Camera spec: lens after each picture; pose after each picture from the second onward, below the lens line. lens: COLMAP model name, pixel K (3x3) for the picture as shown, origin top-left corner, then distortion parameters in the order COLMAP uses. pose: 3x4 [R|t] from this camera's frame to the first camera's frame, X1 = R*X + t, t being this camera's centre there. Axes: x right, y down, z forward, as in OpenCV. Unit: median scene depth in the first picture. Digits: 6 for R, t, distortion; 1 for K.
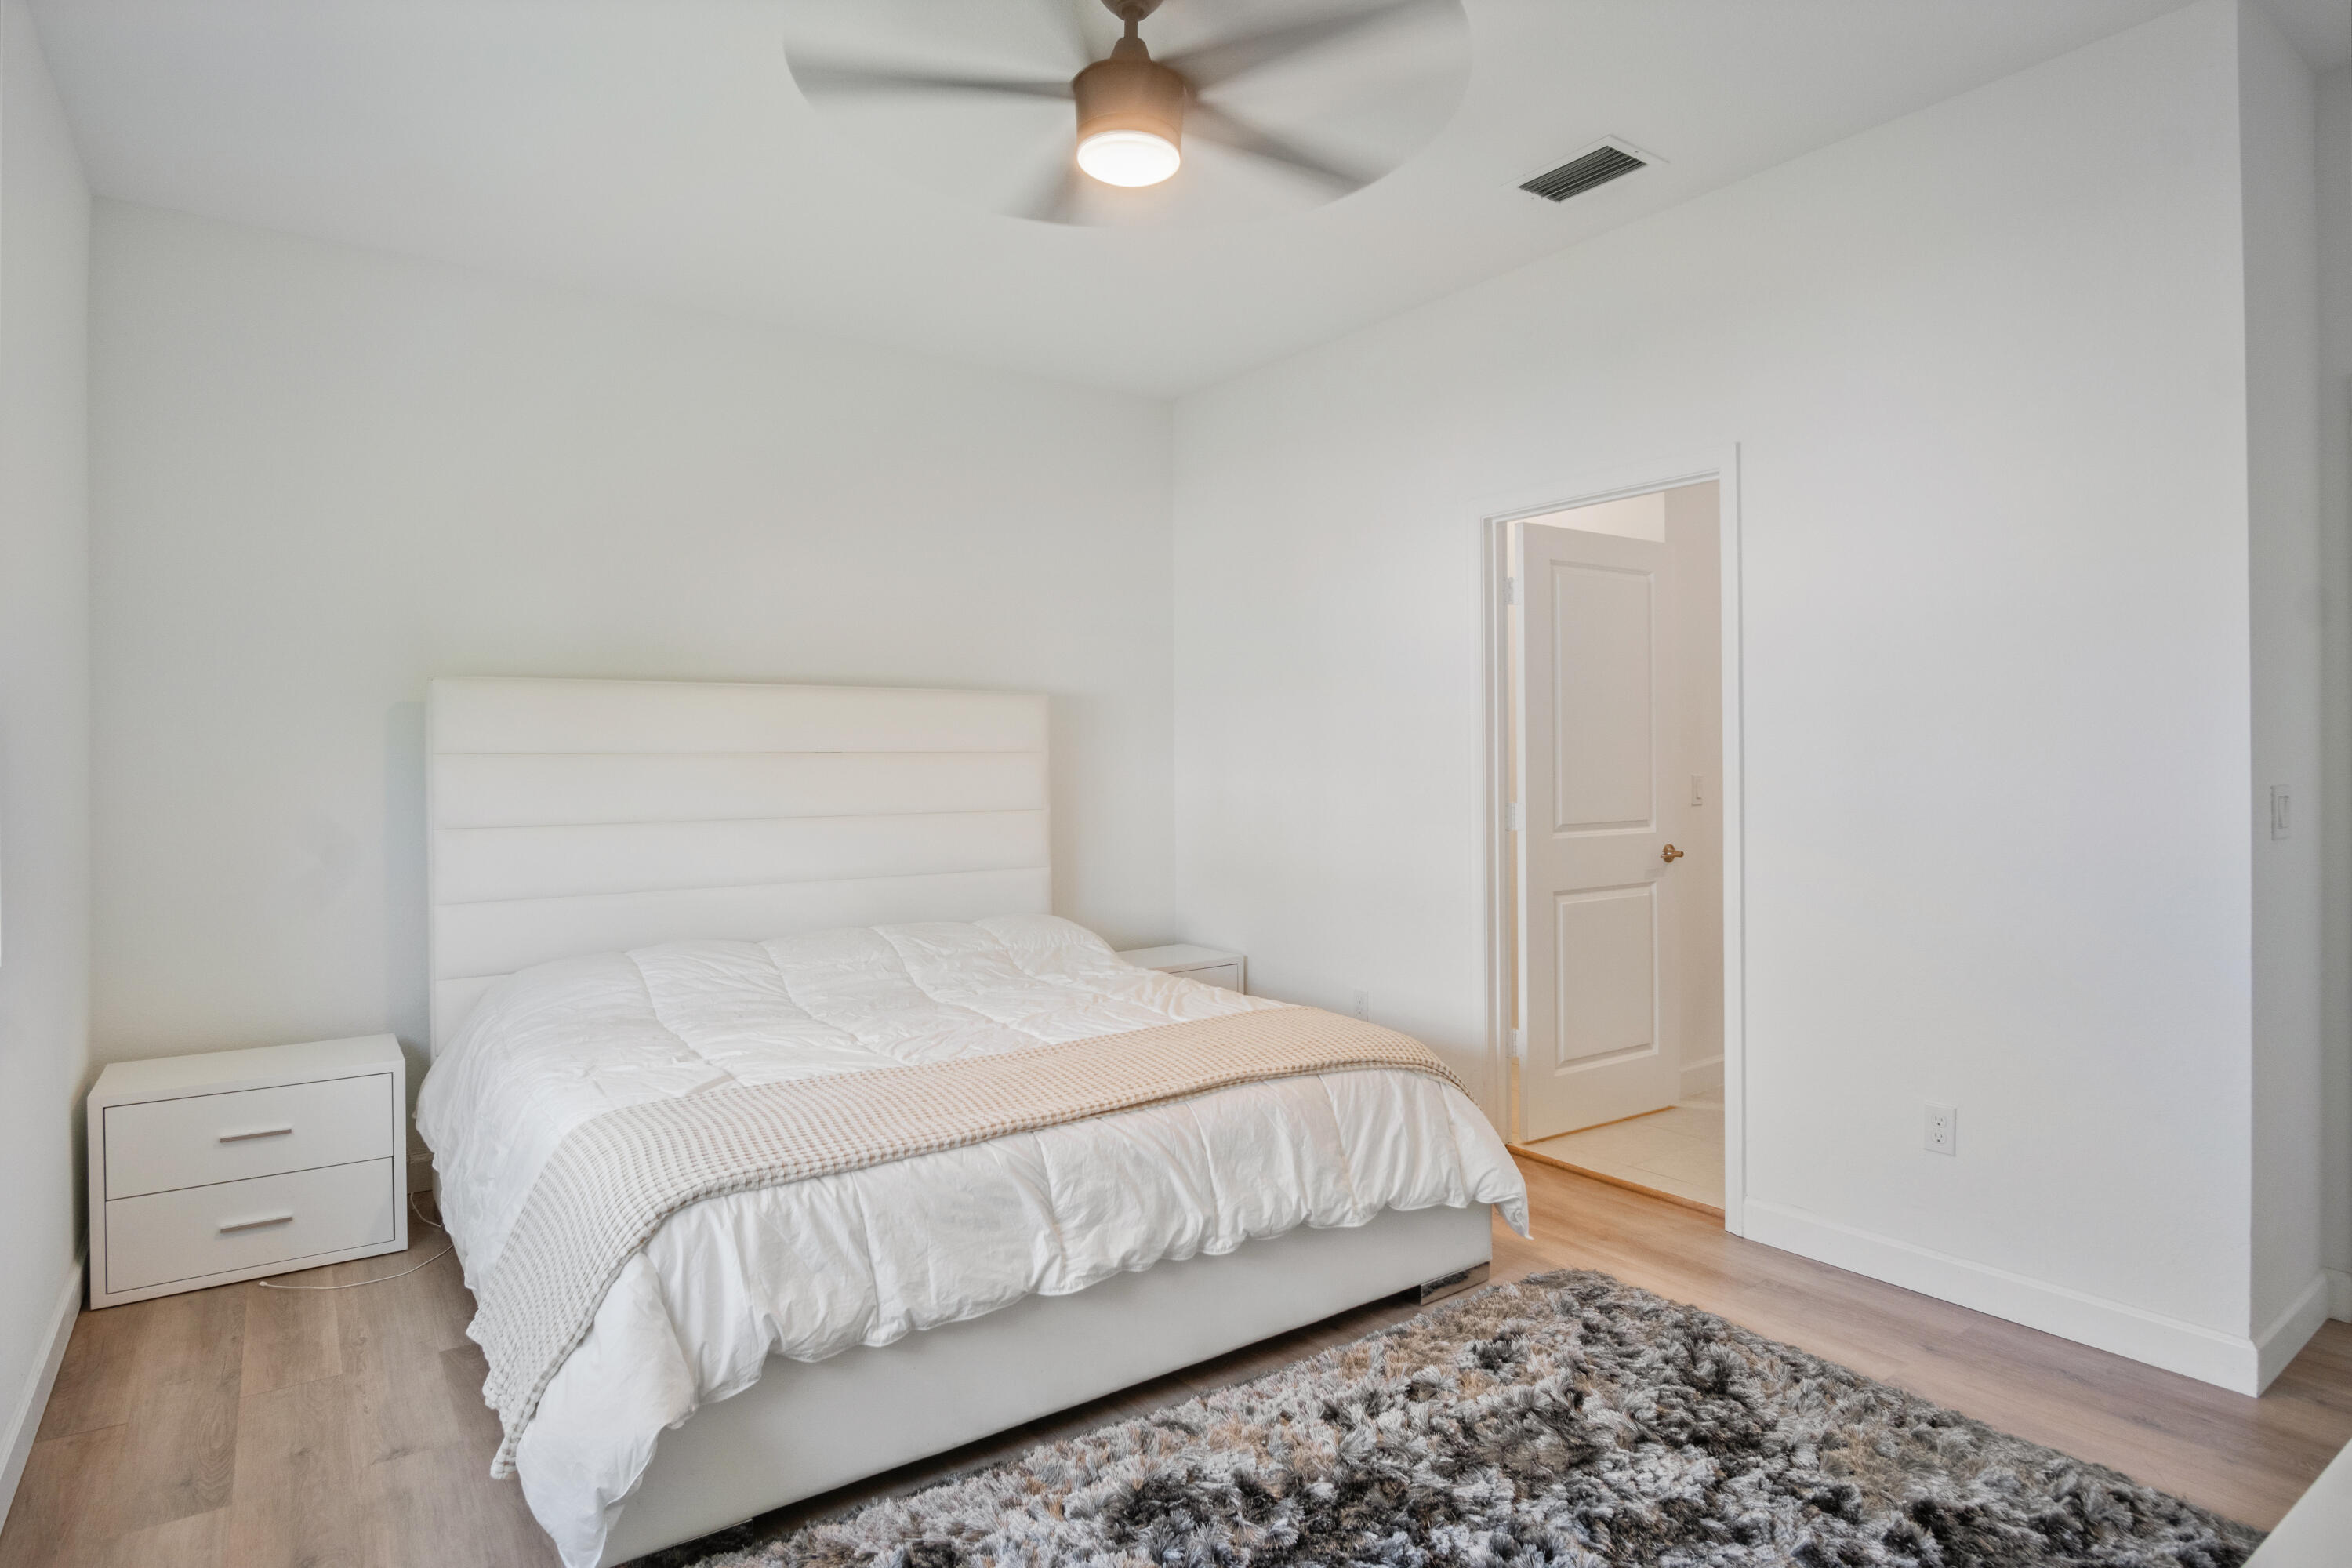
lens RADIAL K [[1253.6, 0, 1175.2], [0, 1253.6, 775.1], [0, 0, 1]] dist [-0.038158, 0.014111]
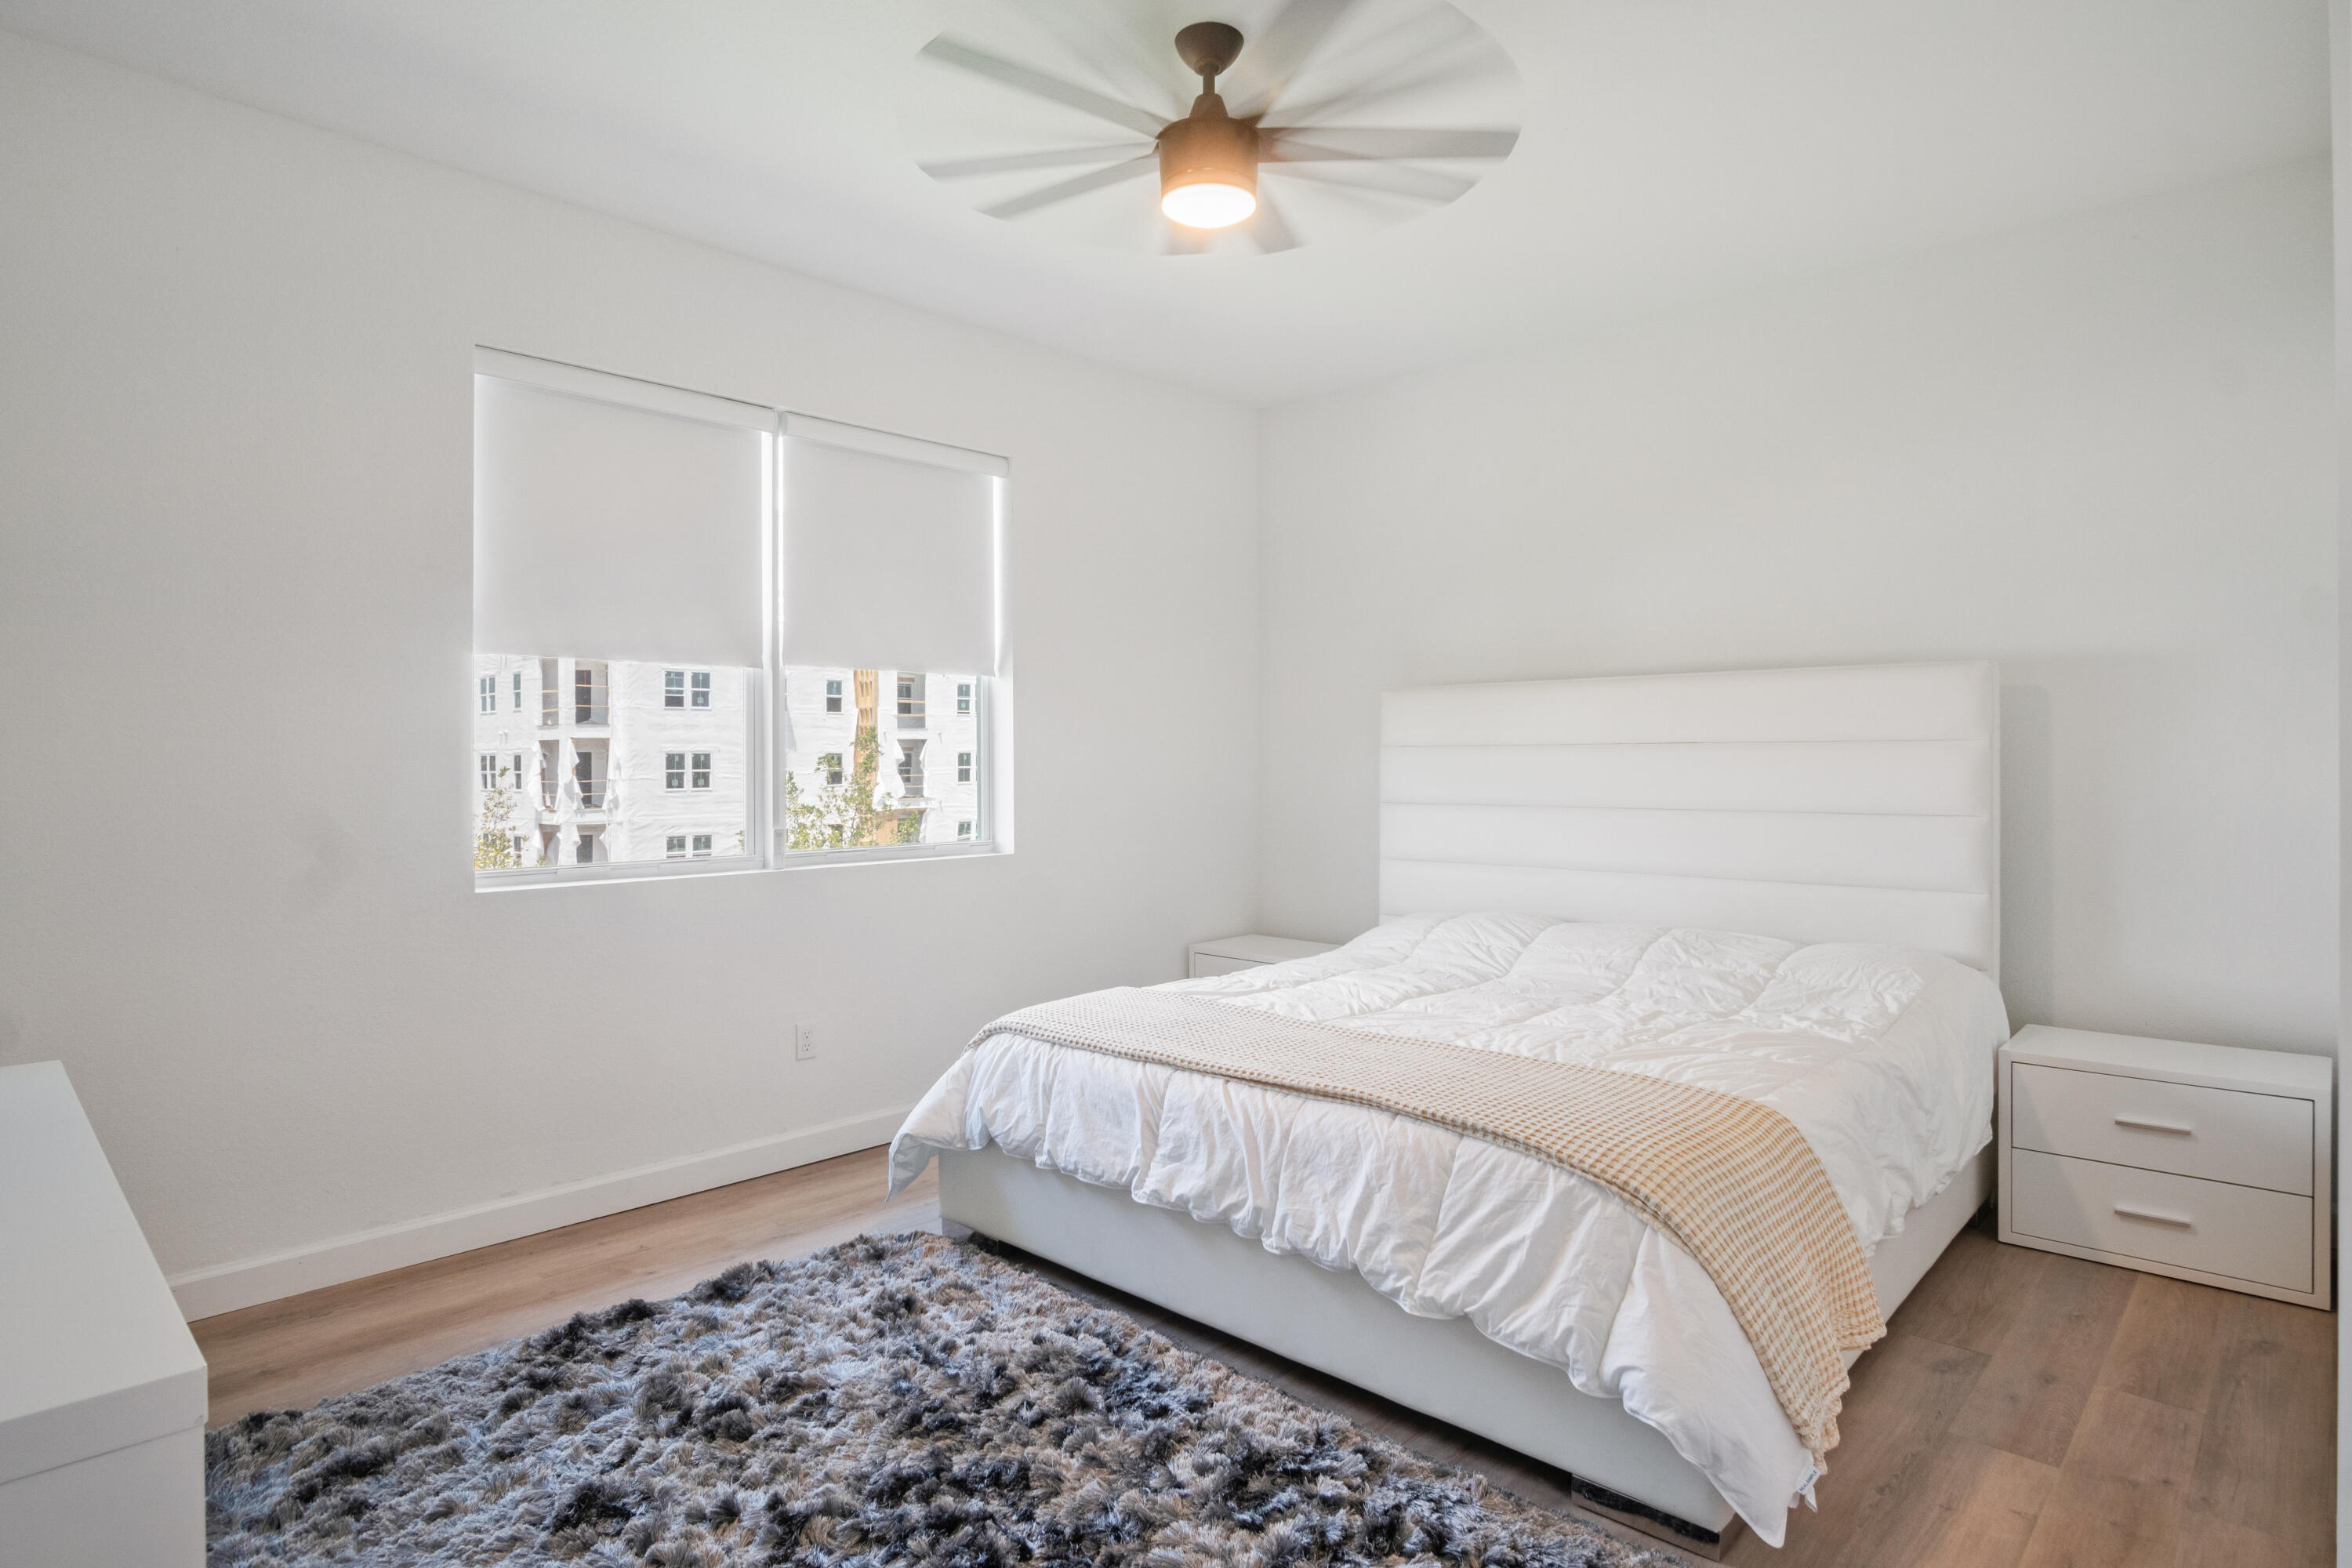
lens RADIAL K [[1253.6, 0, 1175.2], [0, 1253.6, 775.1], [0, 0, 1]] dist [-0.038158, 0.014111]
pose [[0.177127, 0.012636, -0.984107, 0.970957], [-0.001293, 0.999920, 0.012607, -0.010569], [0.984187, -0.000961, 0.177130, 0.720161]]
